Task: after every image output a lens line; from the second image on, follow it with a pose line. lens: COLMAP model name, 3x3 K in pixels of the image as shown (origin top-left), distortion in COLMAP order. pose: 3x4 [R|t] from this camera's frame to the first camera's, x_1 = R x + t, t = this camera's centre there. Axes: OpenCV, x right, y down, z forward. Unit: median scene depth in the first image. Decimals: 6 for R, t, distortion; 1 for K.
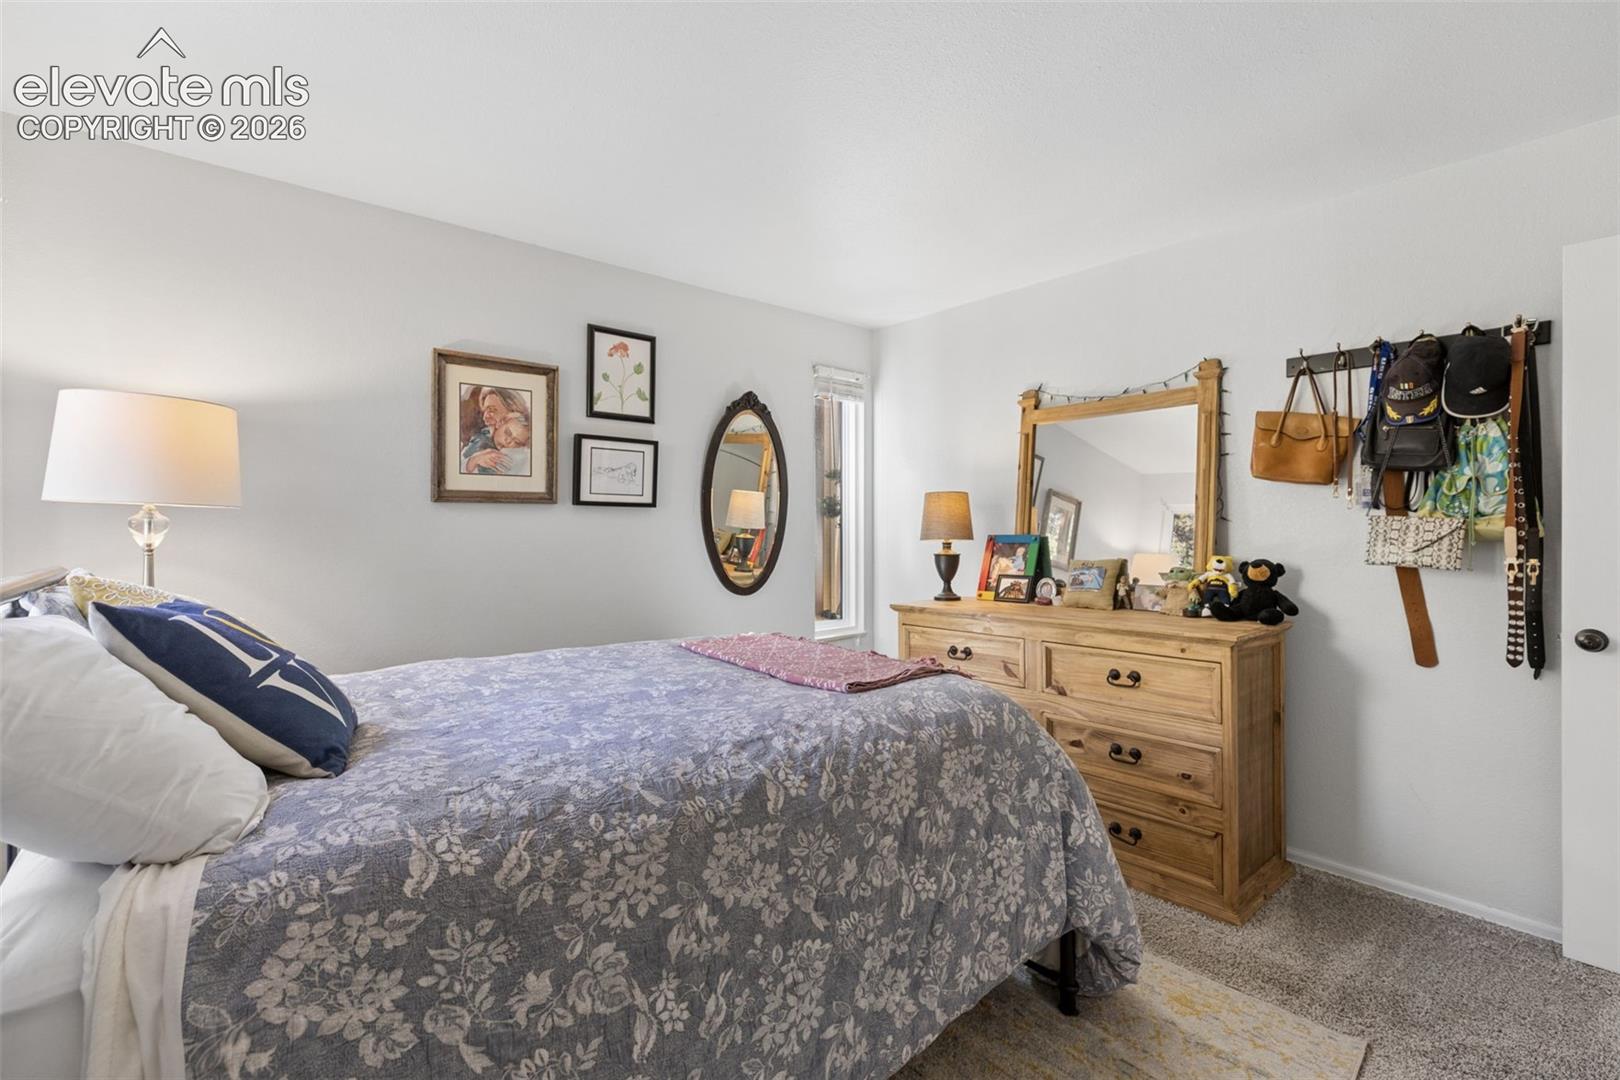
lens RADIAL K [[731.5, 0, 815.7], [0, 731.5, 507.3], [0, 0, 1]] dist [0.003422, 0.000115]
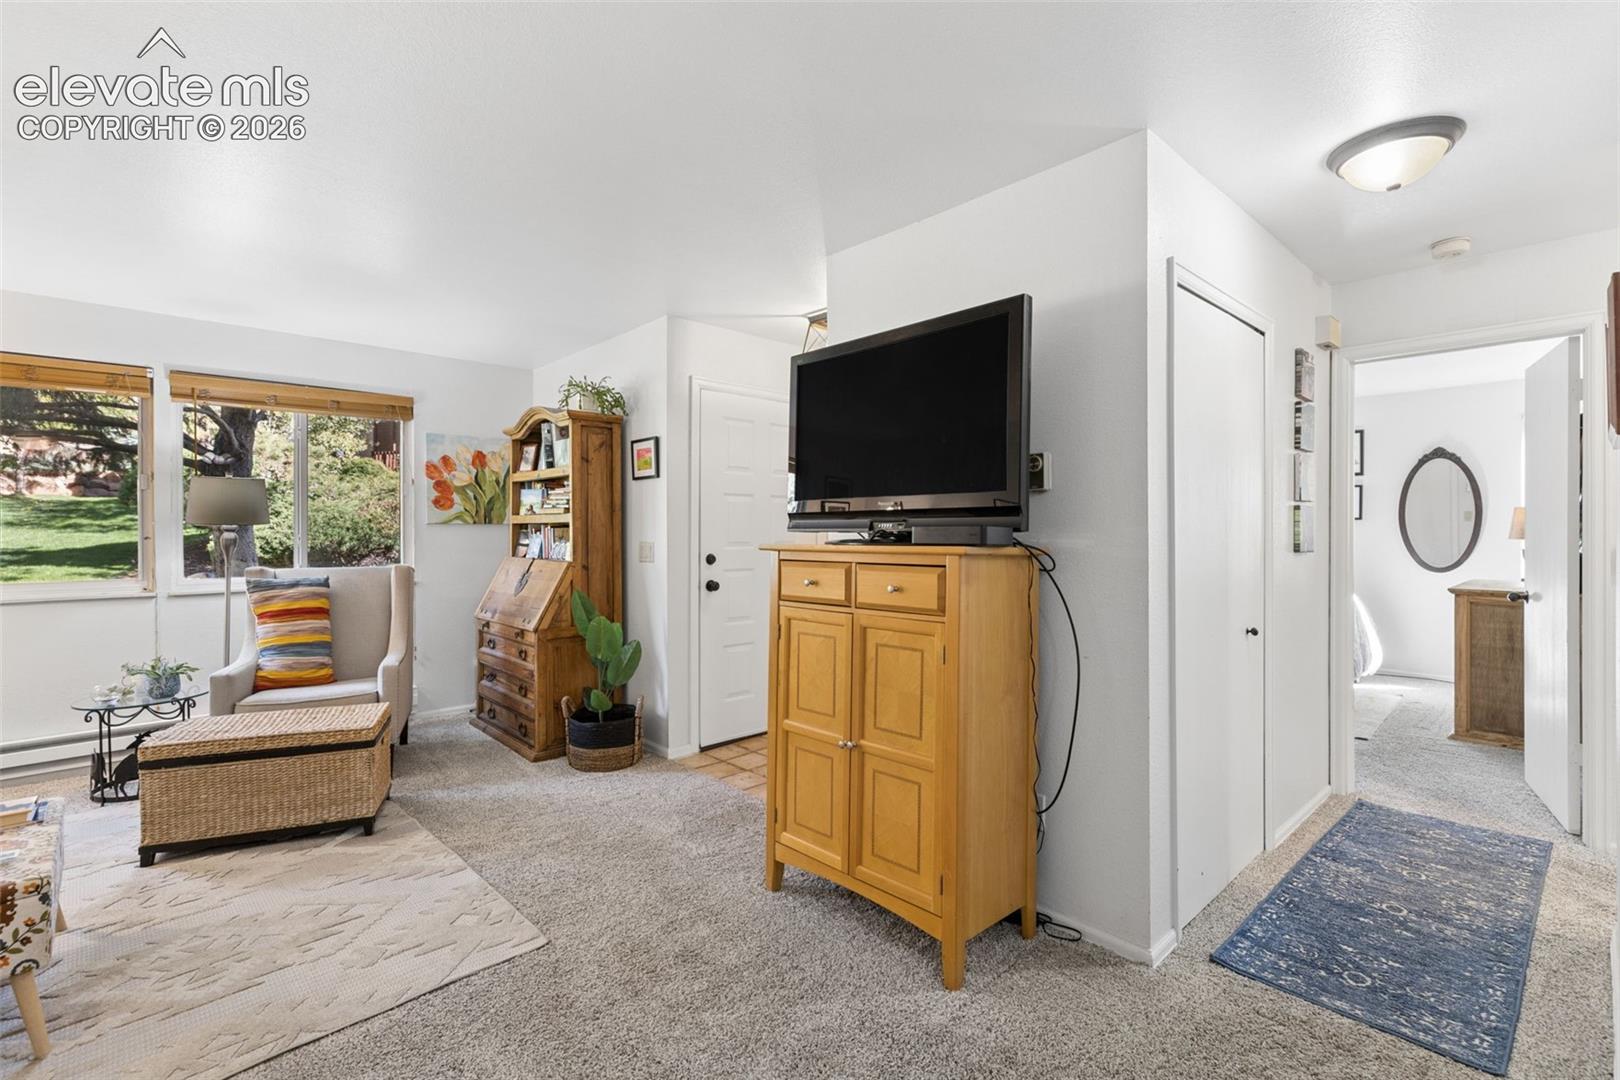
lens RADIAL K [[733.7, 0, 805.4], [0, 733.7, 529.1], [0, 0, 1]] dist [-0.001045, -0.000102]
pose [[0.019006, -0.001485, -0.999818, 1.840226], [0.033302, 0.999445, -0.000851, -0.025778], [0.999265, -0.033280, 0.019045, -0.543138]]
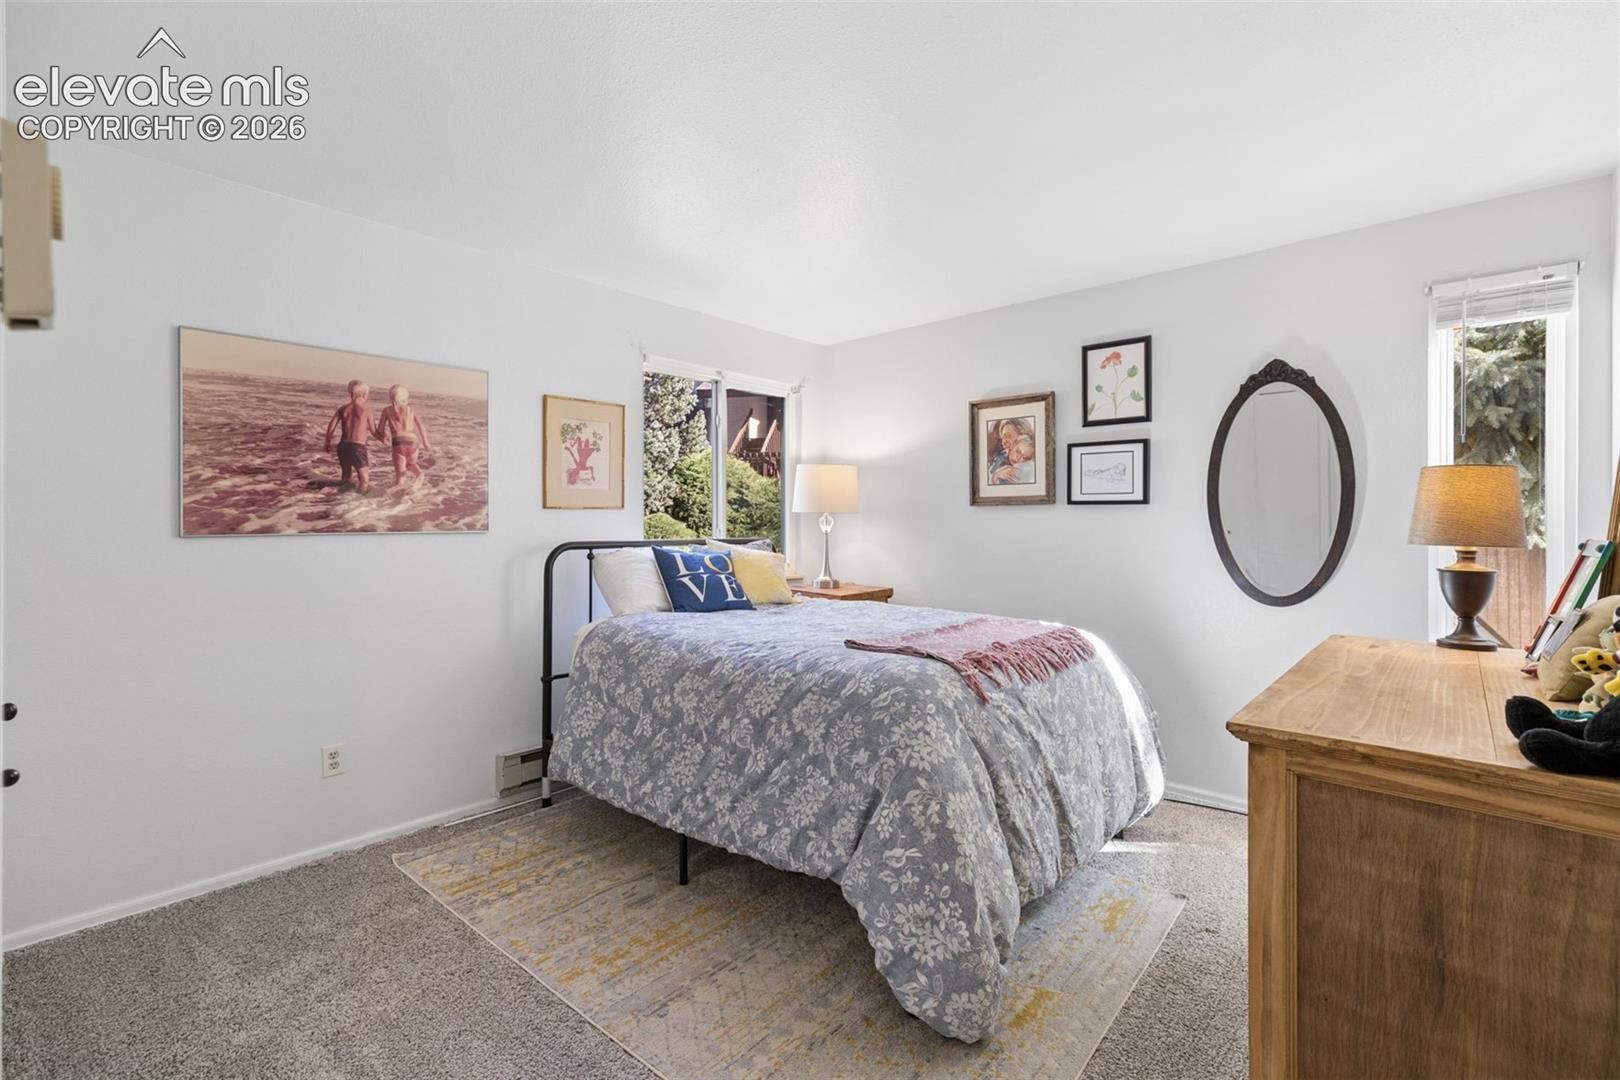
lens RADIAL K [[731.5, 0, 815.7], [0, 731.5, 507.3], [0, 0, 1]] dist [0.003422, 0.000115]
pose [[0.116355, -0.019372, -0.993019, 0.811146], [0.025401, 0.999541, -0.016523, 0.010707], [0.992883, -0.023301, 0.116794, 0.465849]]
